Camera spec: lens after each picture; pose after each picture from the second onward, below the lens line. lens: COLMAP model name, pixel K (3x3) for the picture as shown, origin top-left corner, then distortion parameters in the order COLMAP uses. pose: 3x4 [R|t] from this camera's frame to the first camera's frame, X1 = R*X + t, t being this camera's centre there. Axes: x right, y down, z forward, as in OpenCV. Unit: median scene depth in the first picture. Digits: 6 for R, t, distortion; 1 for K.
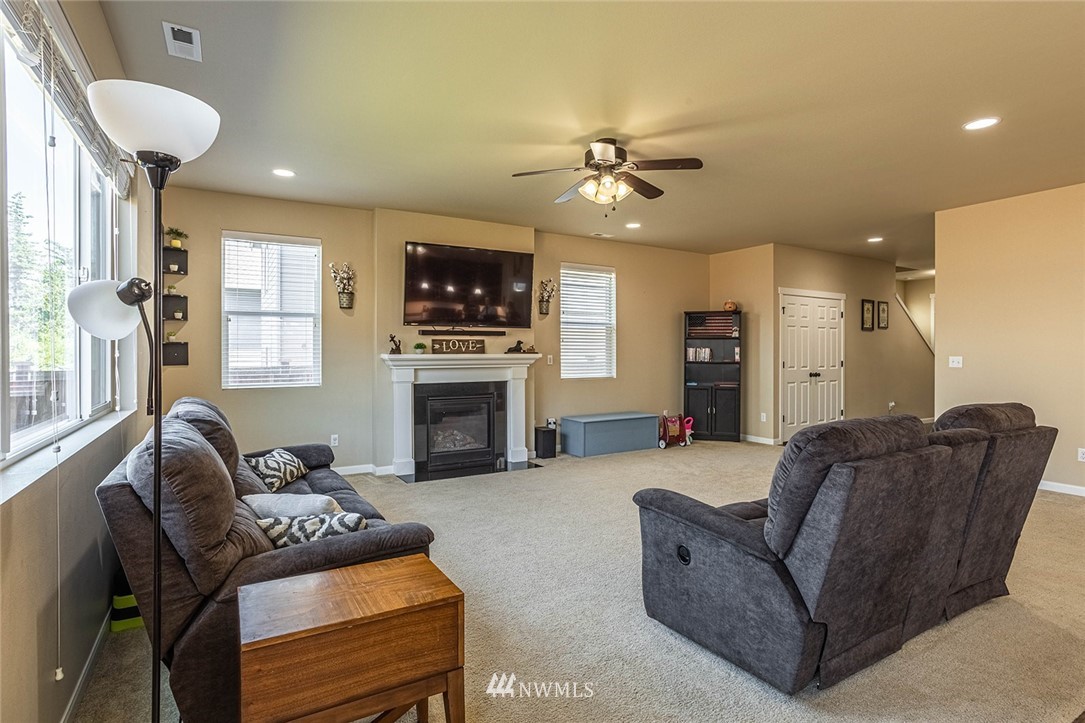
lens RADIAL K [[541.7, 0, 542.5], [0, 541.7, 361.5], [0, 0, 1]] dist [-0.055876, 0.031520]
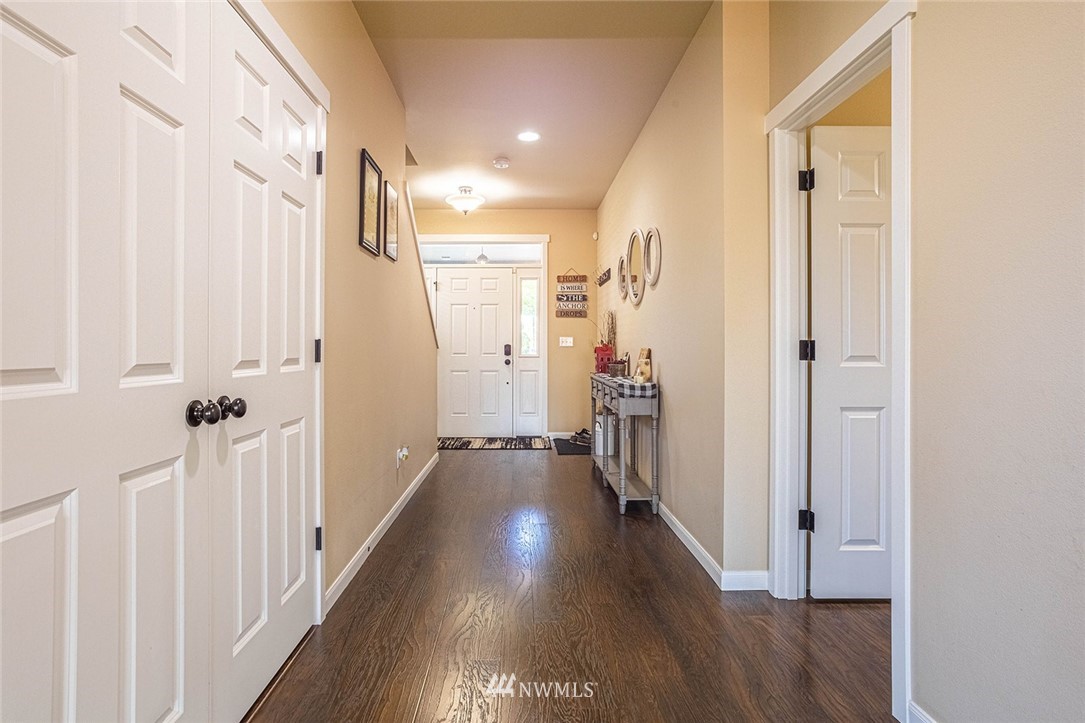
lens RADIAL K [[534.2, 0, 537.2], [0, 534.2, 357.8], [0, 0, 1]] dist [-0.054488, 0.041266]
pose [[0.487191, -0.008396, 0.873255, 0.396447], [0.013938, 0.999901, 0.001838, 0.008534], [-0.873184, 0.011276, 0.487260, 0.797691]]
